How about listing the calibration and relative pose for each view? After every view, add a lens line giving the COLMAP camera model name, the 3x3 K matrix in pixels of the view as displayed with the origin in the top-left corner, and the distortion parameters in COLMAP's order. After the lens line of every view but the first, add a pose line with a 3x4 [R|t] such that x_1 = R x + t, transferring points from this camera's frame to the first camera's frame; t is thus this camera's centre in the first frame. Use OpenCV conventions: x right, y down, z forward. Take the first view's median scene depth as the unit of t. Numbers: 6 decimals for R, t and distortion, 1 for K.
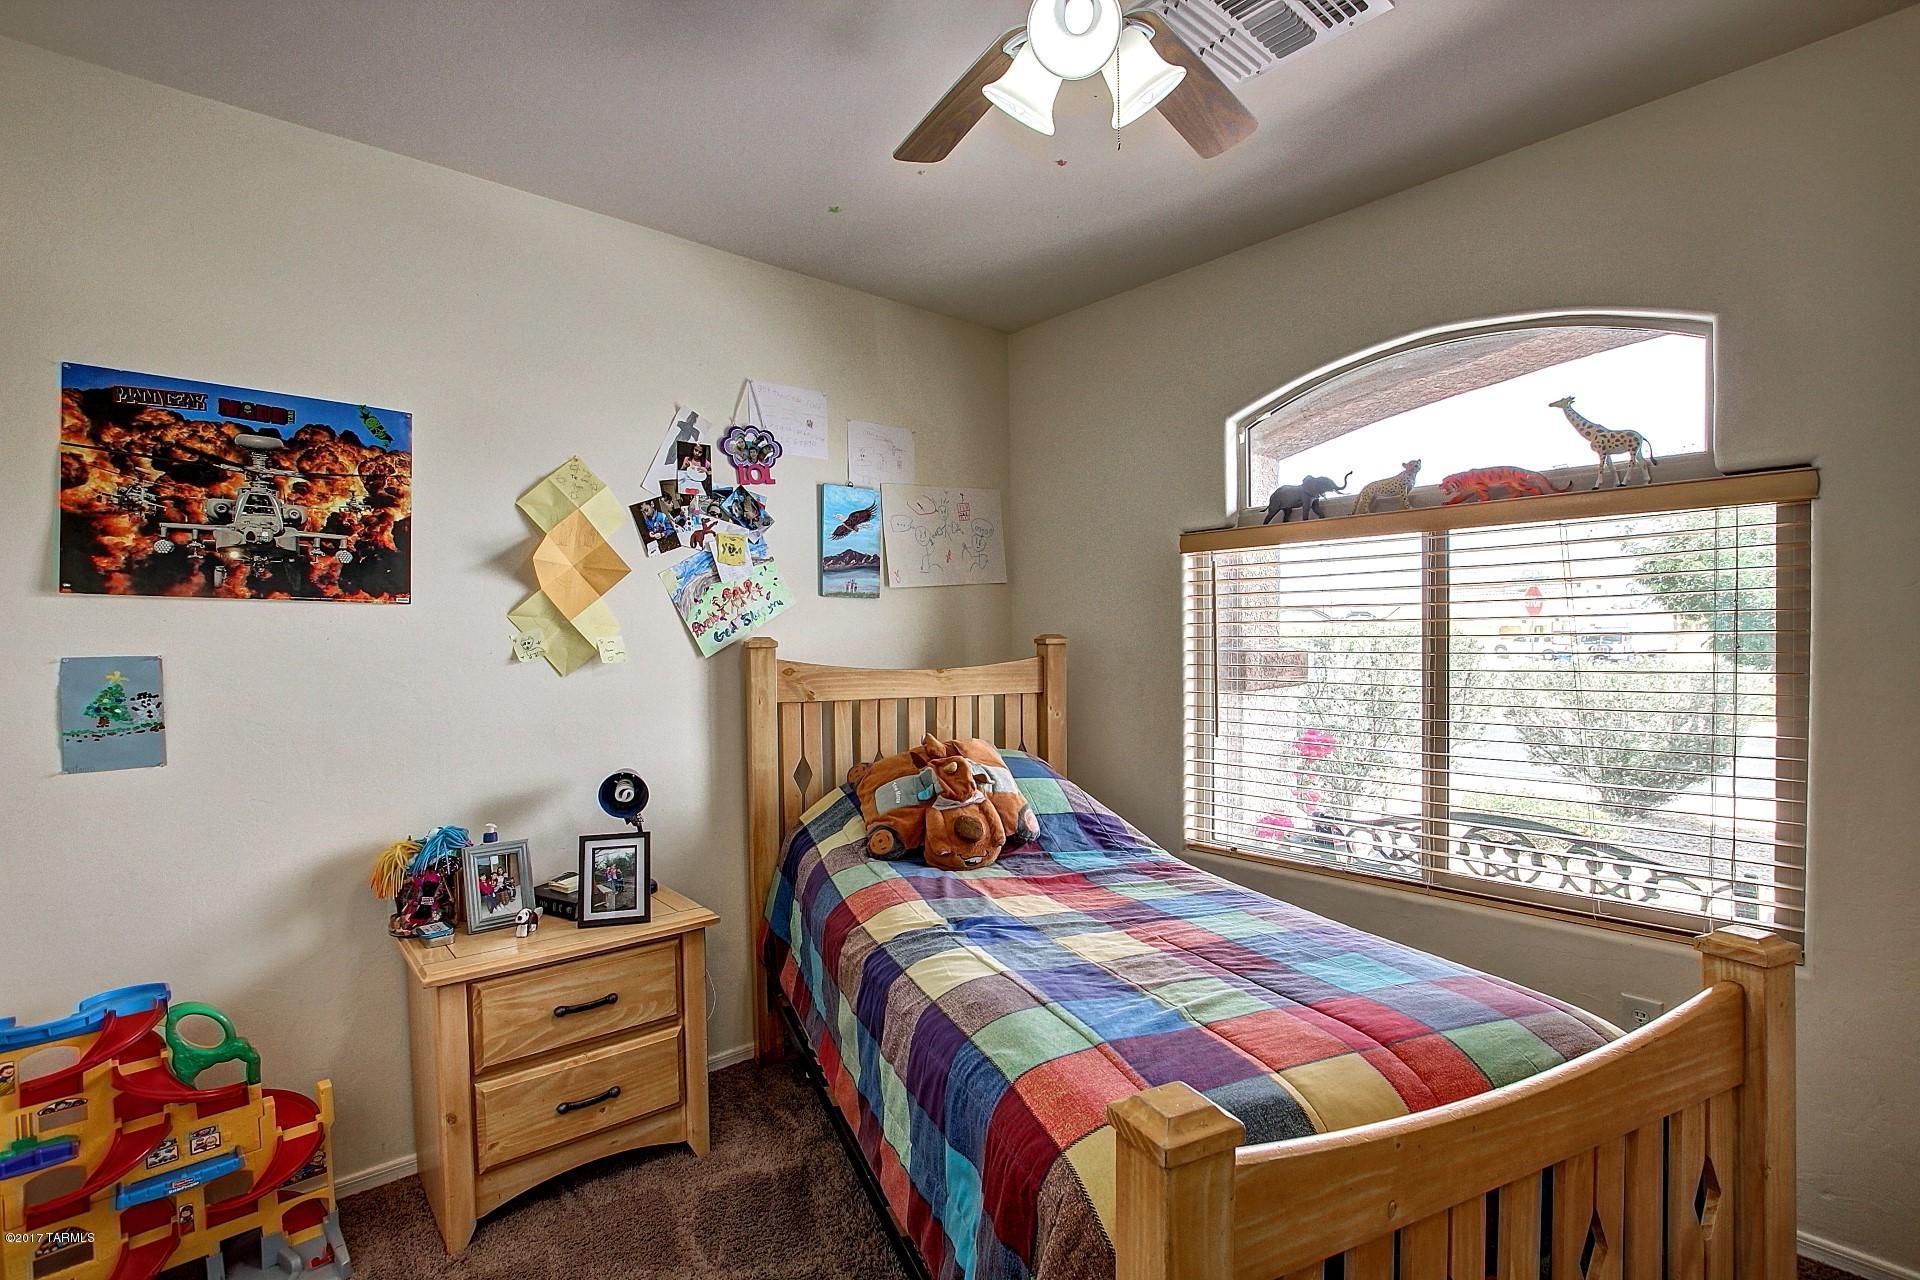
lens RADIAL K [[877.9, 0, 960.0], [0, 877.9, 640.0], [0, 0, 1]] dist [-0.021991, 0.000011]
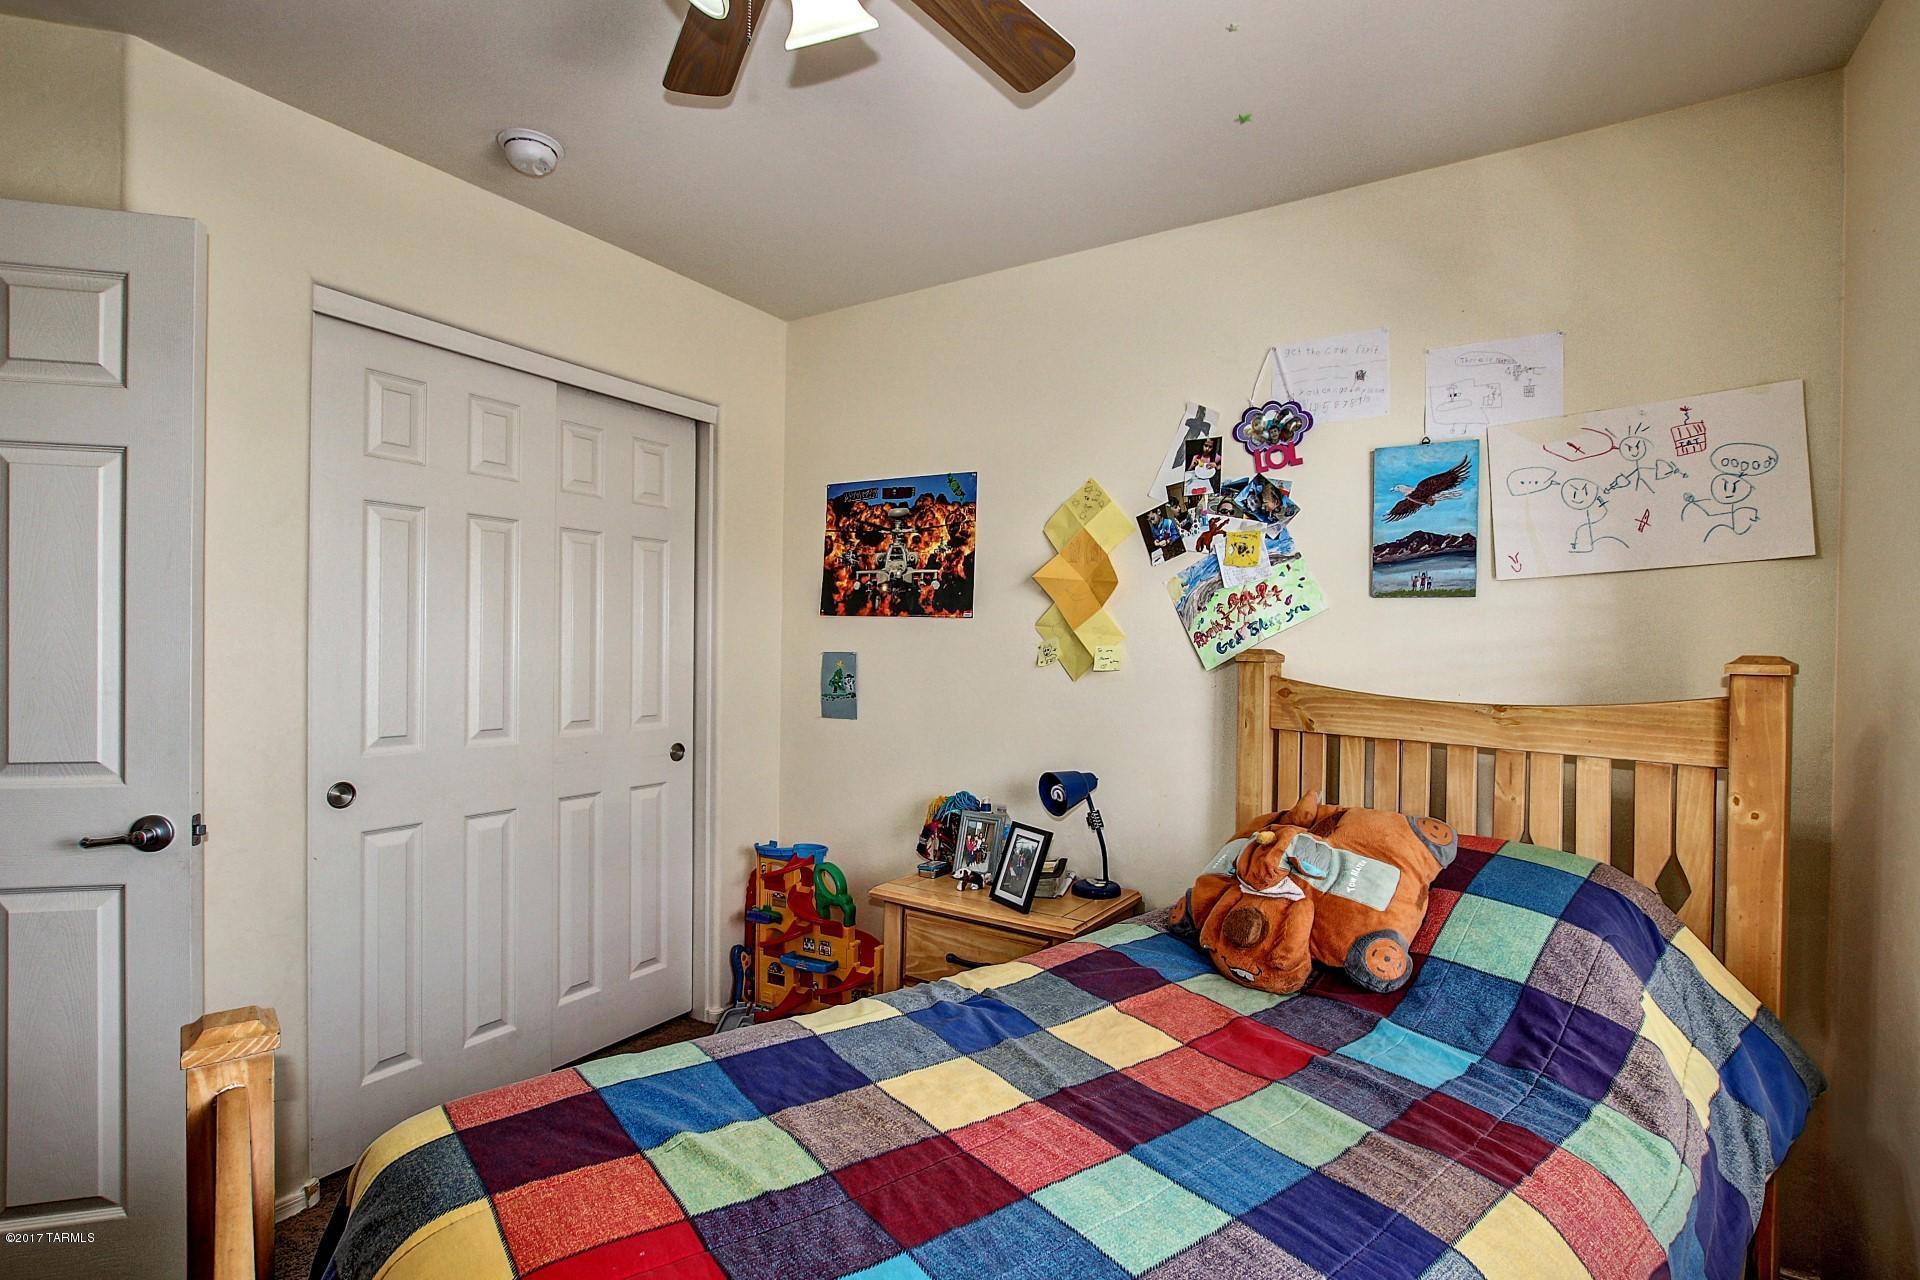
lens RADIAL K [[877.9, 0, 960.0], [0, 877.9, 640.0], [0, 0, 1]] dist [-0.021991, 0.000011]
pose [[0.298383, 0.009262, -0.954401, 0.554778], [-0.018361, 0.999824, 0.003963, -0.011539], [0.954270, 0.016341, 0.298500, 0.525257]]
